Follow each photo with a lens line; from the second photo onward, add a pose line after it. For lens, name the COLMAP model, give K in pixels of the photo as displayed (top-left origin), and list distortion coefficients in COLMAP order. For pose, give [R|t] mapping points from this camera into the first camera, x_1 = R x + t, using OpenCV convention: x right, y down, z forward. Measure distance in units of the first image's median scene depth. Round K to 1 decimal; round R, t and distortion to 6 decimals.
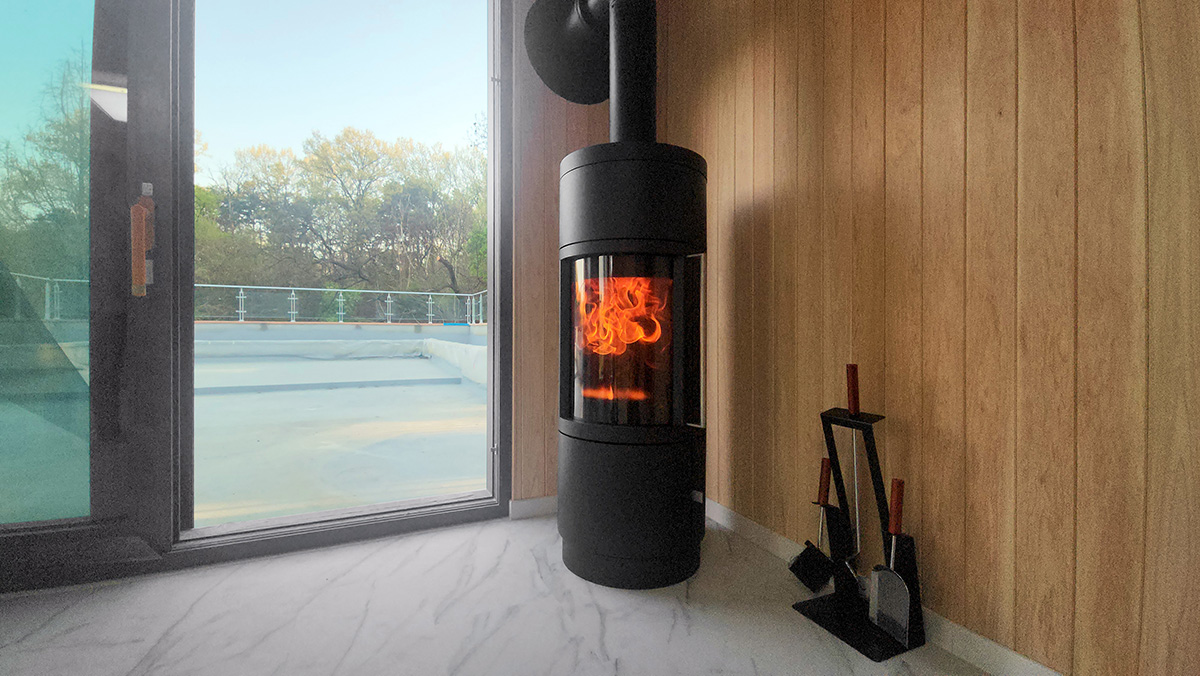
lens RADIAL K [[476.3, 0, 618.9], [0, 476.3, 325.3], [0, 0, 1]] dist [0.002976, -0.000063]
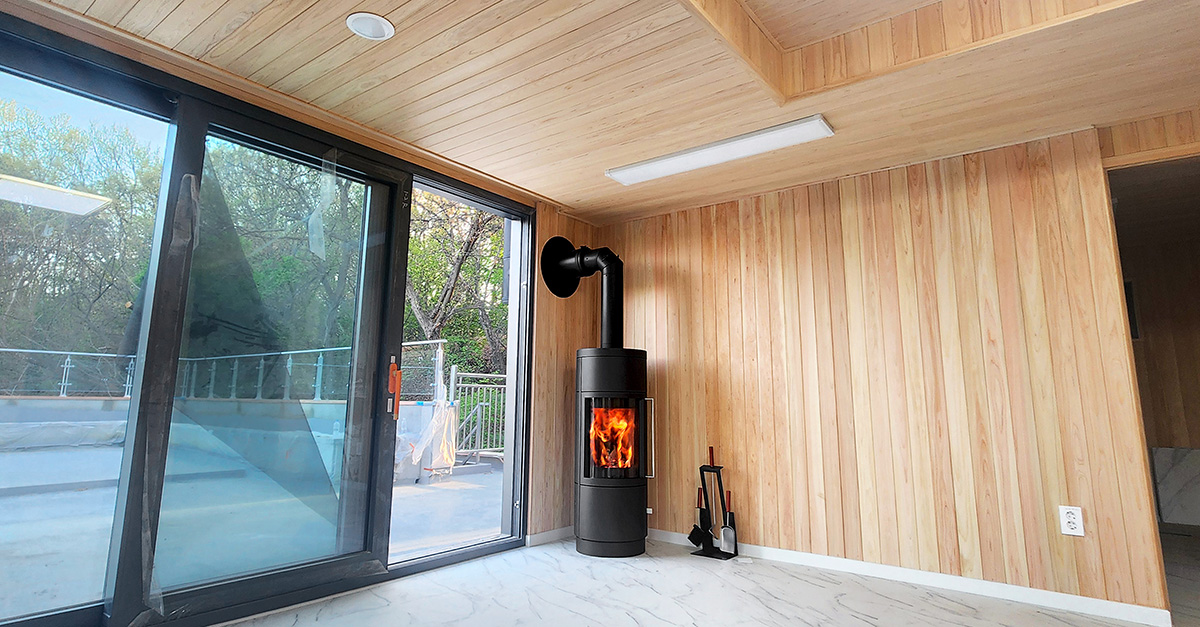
lens RADIAL K [[599.0, 0, 595.0], [0, 599.0, 273.1], [0, 0, 1]] dist [-0.001302, -0.000298]
pose [[0.909051, 0.087514, 0.407390, -0.974030], [-0.007955, 0.981163, -0.193019, -0.137819], [-0.416608, 0.172223, 0.892624, -1.178651]]
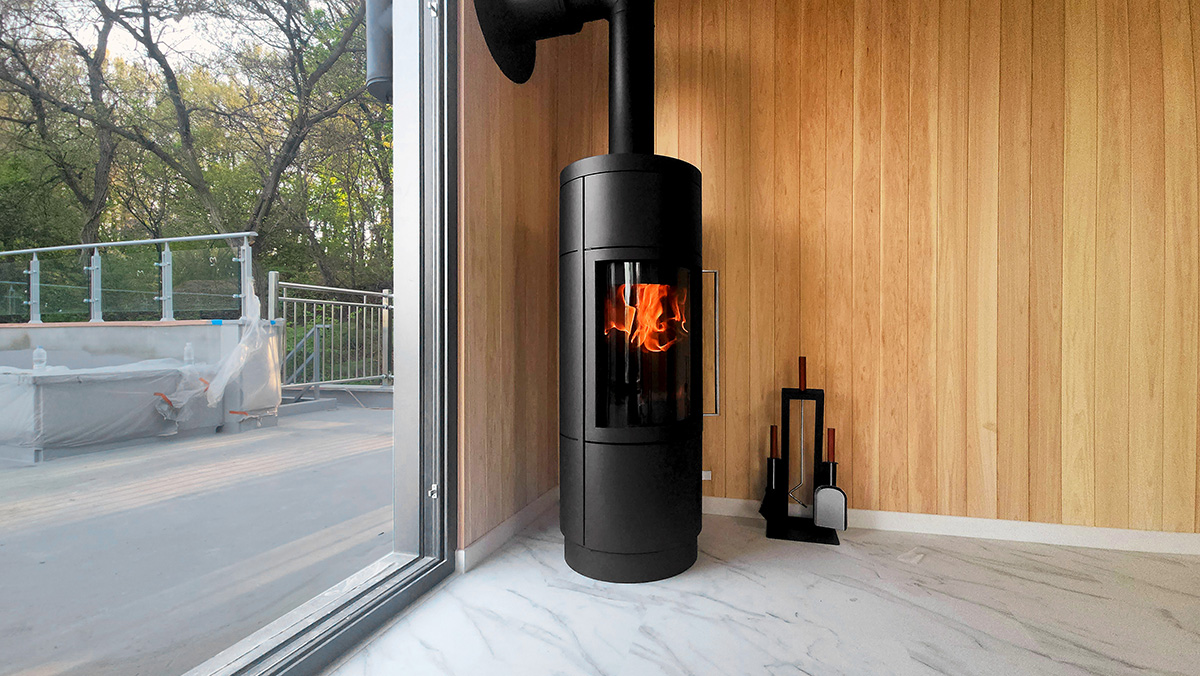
lens RADIAL K [[483.0, 0, 626.9], [0, 483.0, 331.7], [0, 0, 1]] dist [-0.002327, -0.000384]
pose [[0.681720, -0.001950, 0.731611, -0.637593], [-0.000935, 0.999993, 0.003536, -0.000567], [-0.731613, -0.003094, 0.681714, 0.251757]]
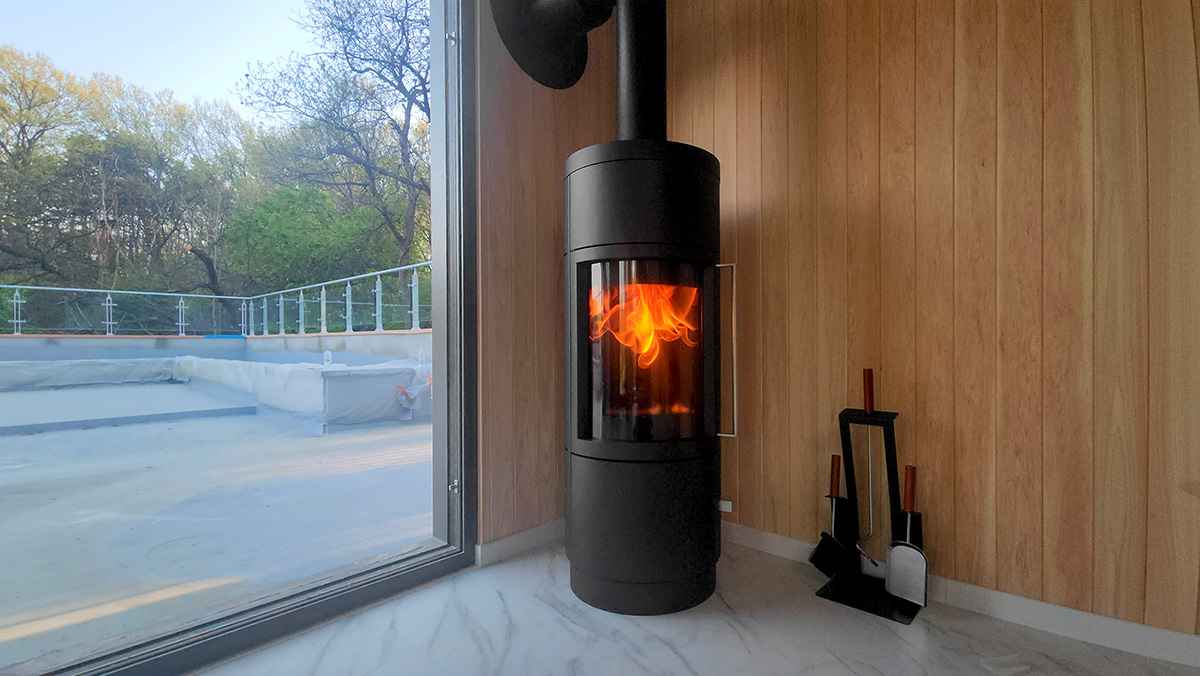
lens RADIAL K [[501.6, 0, 639.5], [0, 501.6, 337.3], [0, 0, 1]] dist [0.001039, -0.000134]
pose [[0.923257, -0.009318, 0.384069, -0.306571], [0.007498, 0.999952, 0.006237, -0.003109], [-0.384109, -0.002879, 0.923283, 0.073926]]
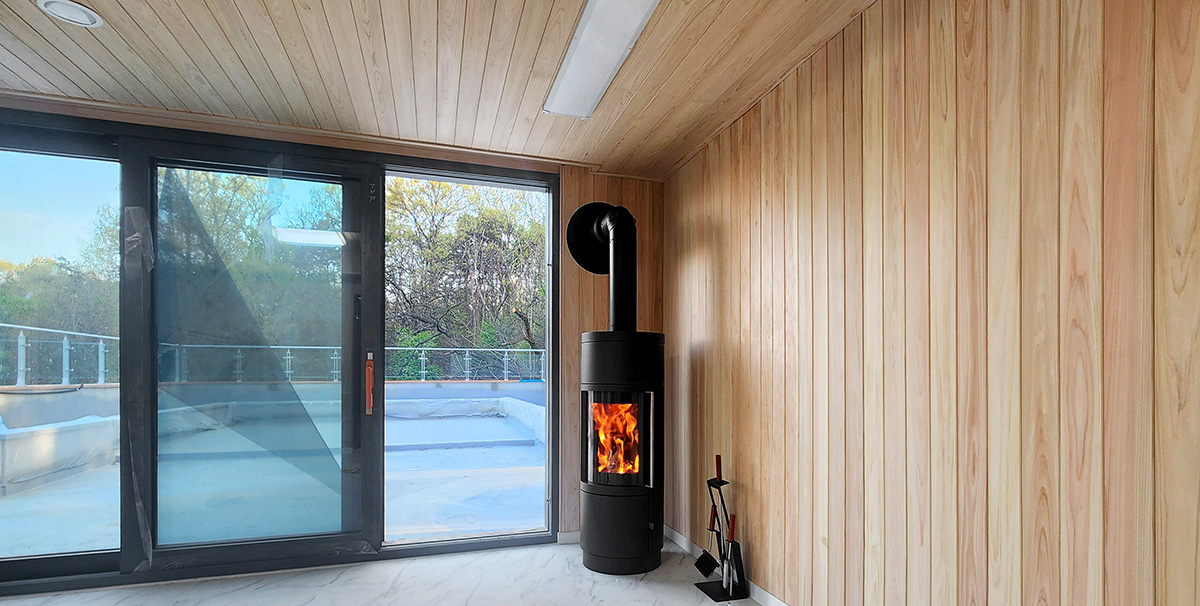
lens RADIAL K [[571.9, 0, 632.9], [0, 571.9, 362.7], [0, 0, 1]] dist [-0.019745, 0.000501]
pose [[0.987454, -0.010010, -0.157592, 0.341643], [0.008150, 0.999889, -0.012444, -0.175238], [0.157699, 0.011003, 0.987426, -0.879497]]
